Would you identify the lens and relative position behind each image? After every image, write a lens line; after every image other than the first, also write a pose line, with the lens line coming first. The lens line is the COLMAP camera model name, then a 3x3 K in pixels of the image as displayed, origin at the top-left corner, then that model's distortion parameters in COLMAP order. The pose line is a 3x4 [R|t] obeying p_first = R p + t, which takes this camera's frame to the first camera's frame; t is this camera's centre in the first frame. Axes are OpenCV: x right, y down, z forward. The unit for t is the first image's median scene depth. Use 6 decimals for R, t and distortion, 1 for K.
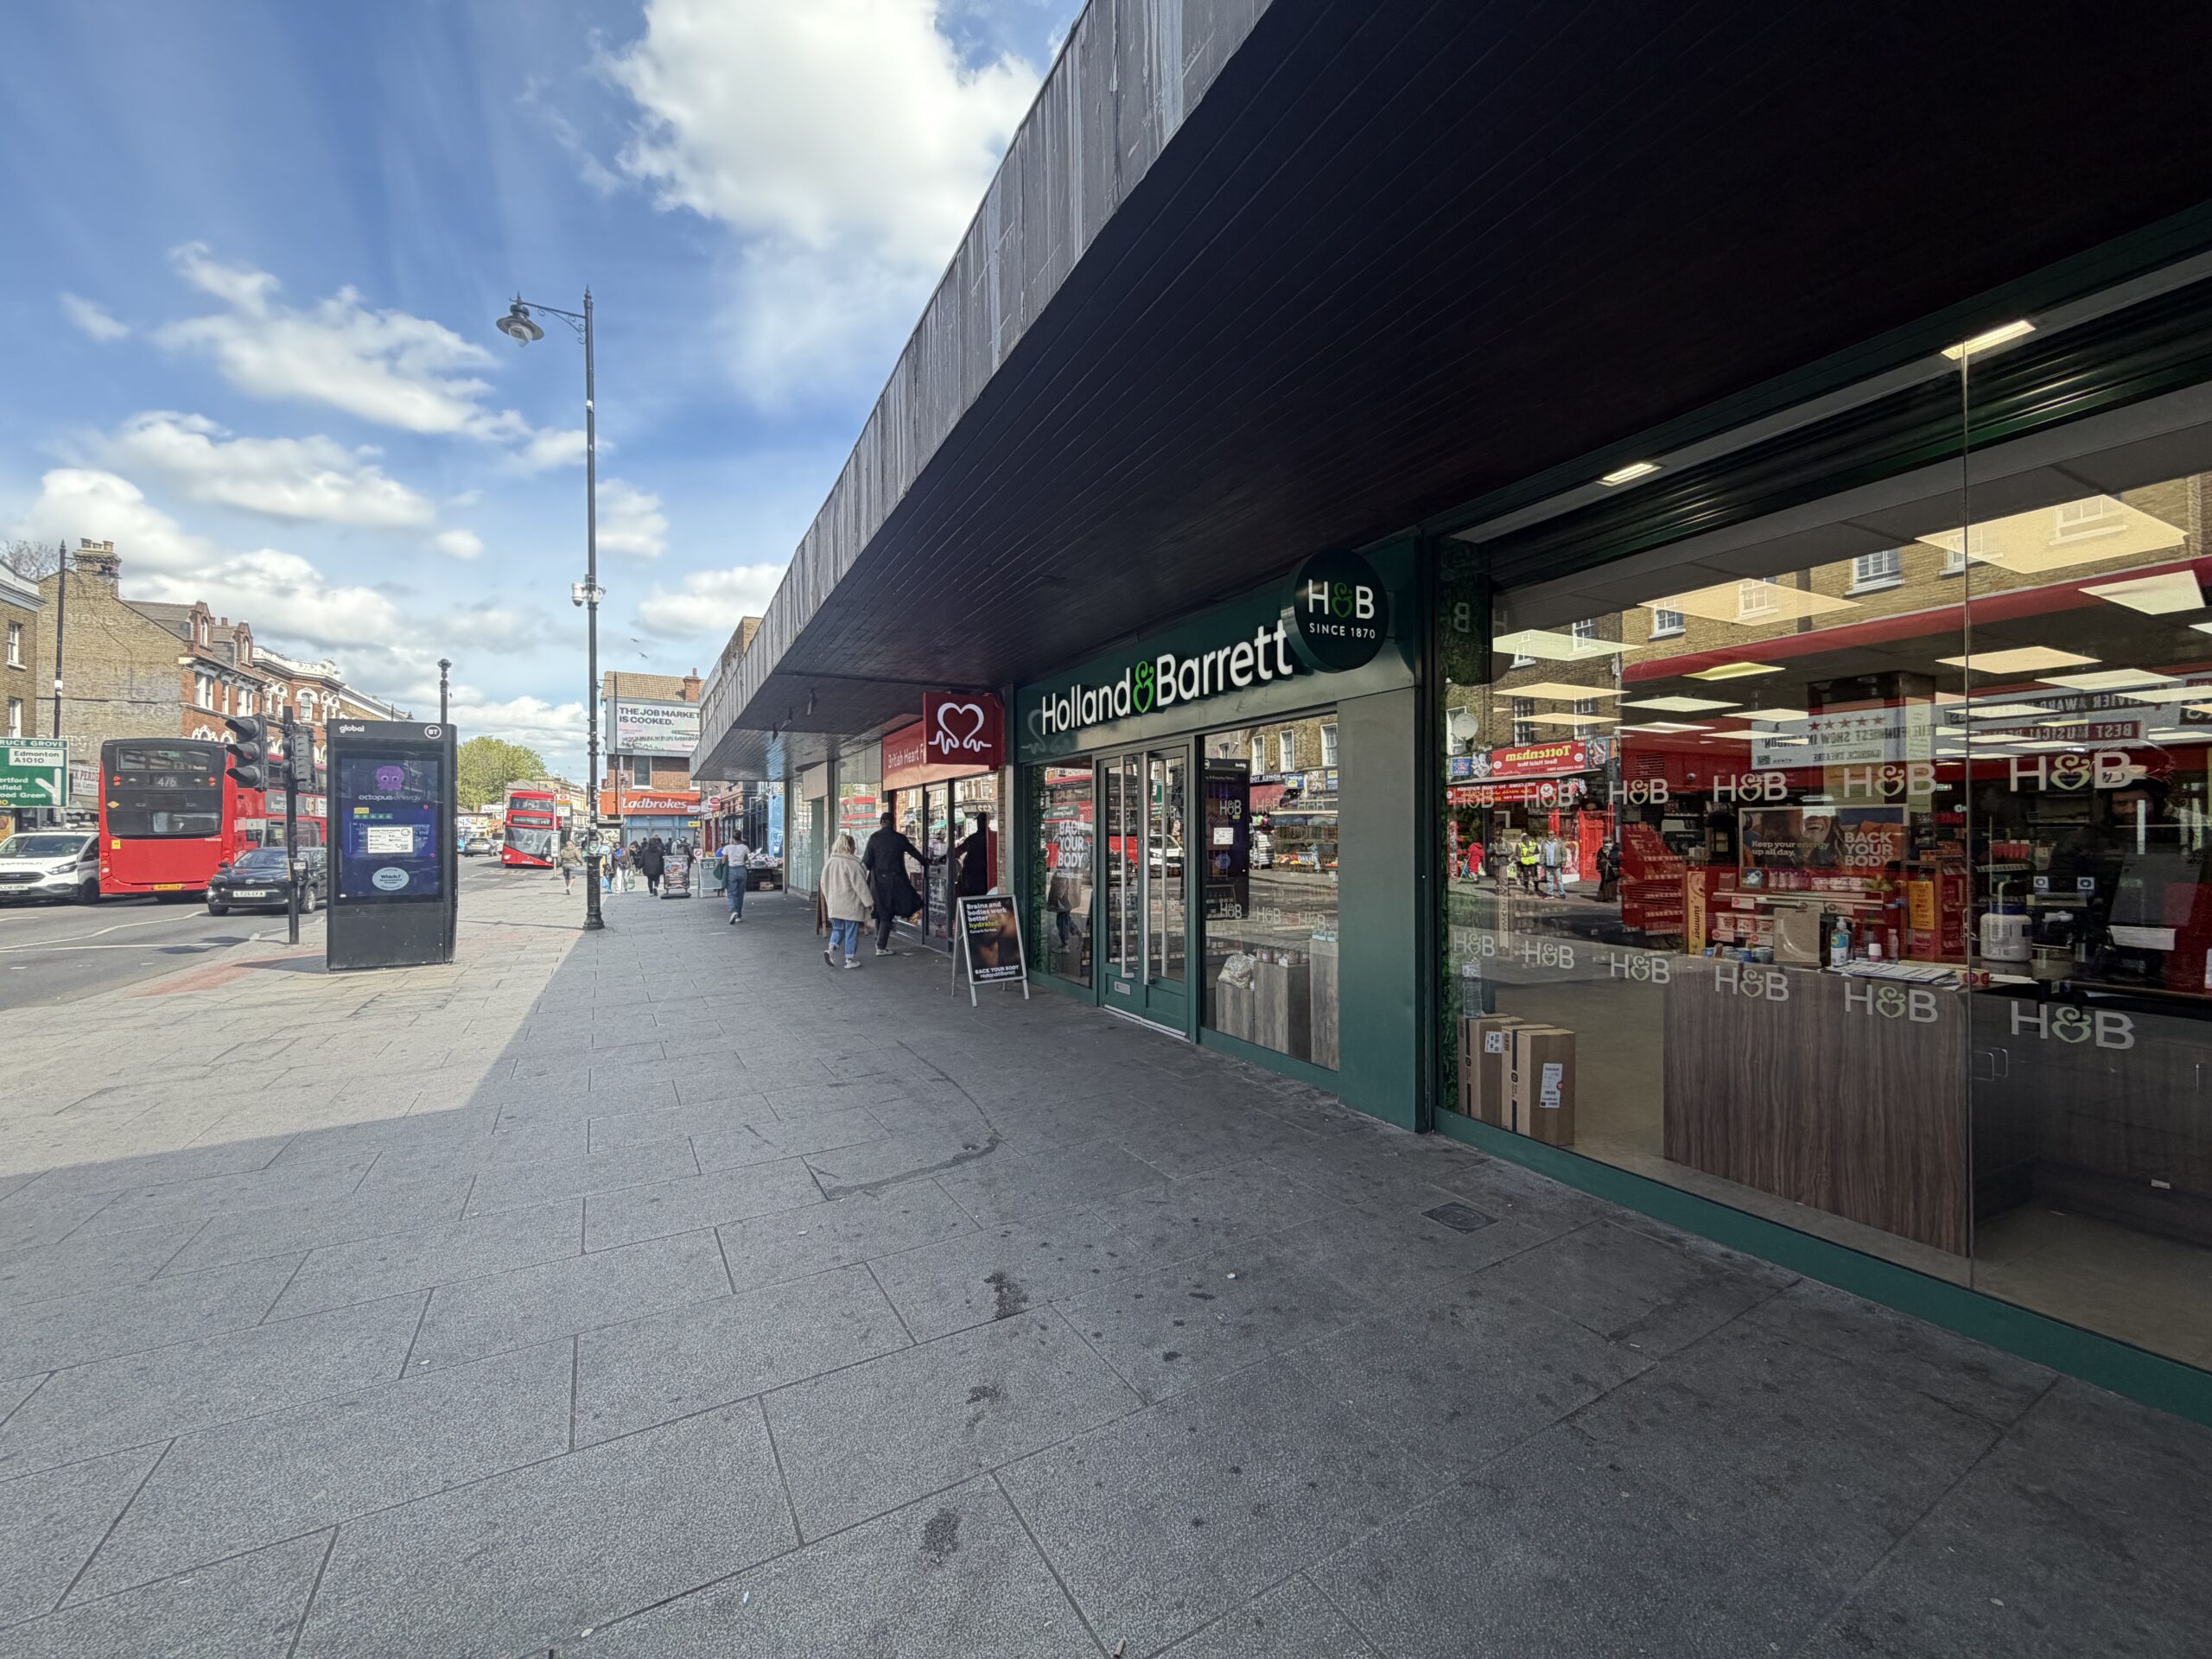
lens RADIAL K [[887.6, 0, 1089.2], [0, 887.6, 839.1], [0, 0, 1]] dist [0.006400, 0.000339]
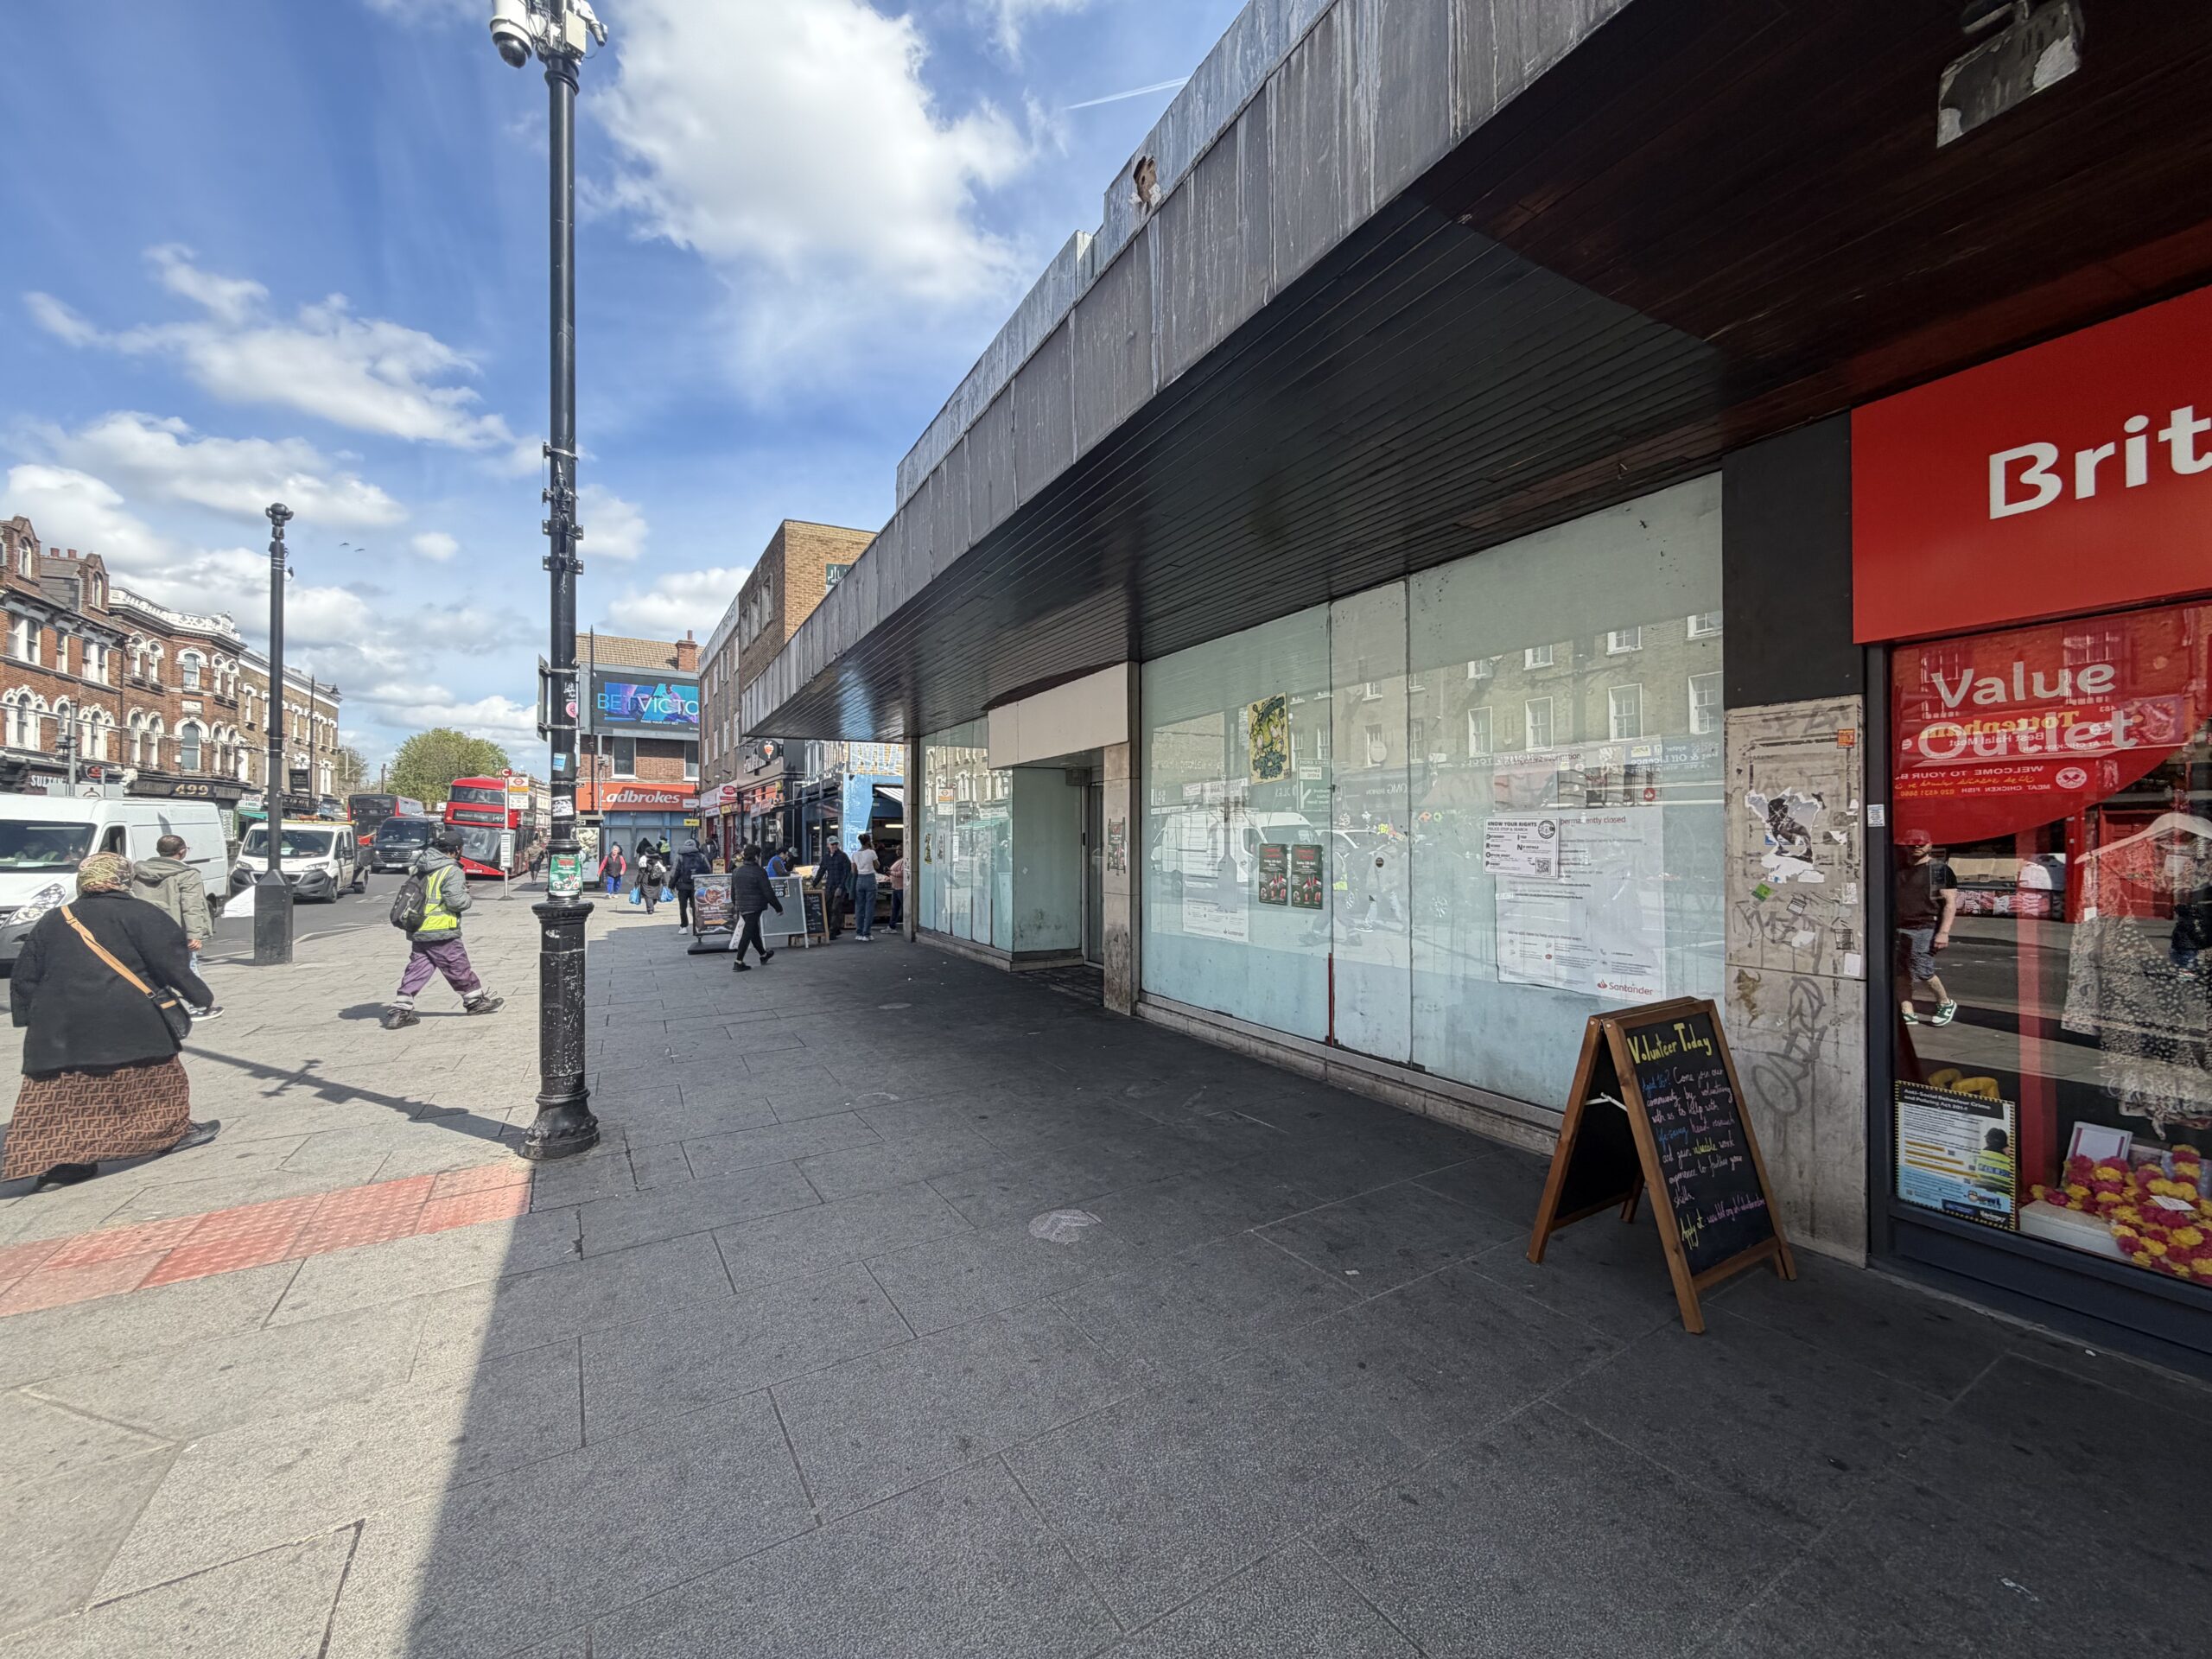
lens RADIAL K [[887.6, 0, 1100.0], [0, 887.6, 822.3], [0, 0, 1]] dist [0.006400, 0.000339]
pose [[0.999433, 0.005397, 0.033234, -0.126632], [-0.004580, 0.999686, -0.024627, 0.000271], [-0.033356, 0.024461, 0.999144, 0.233746]]
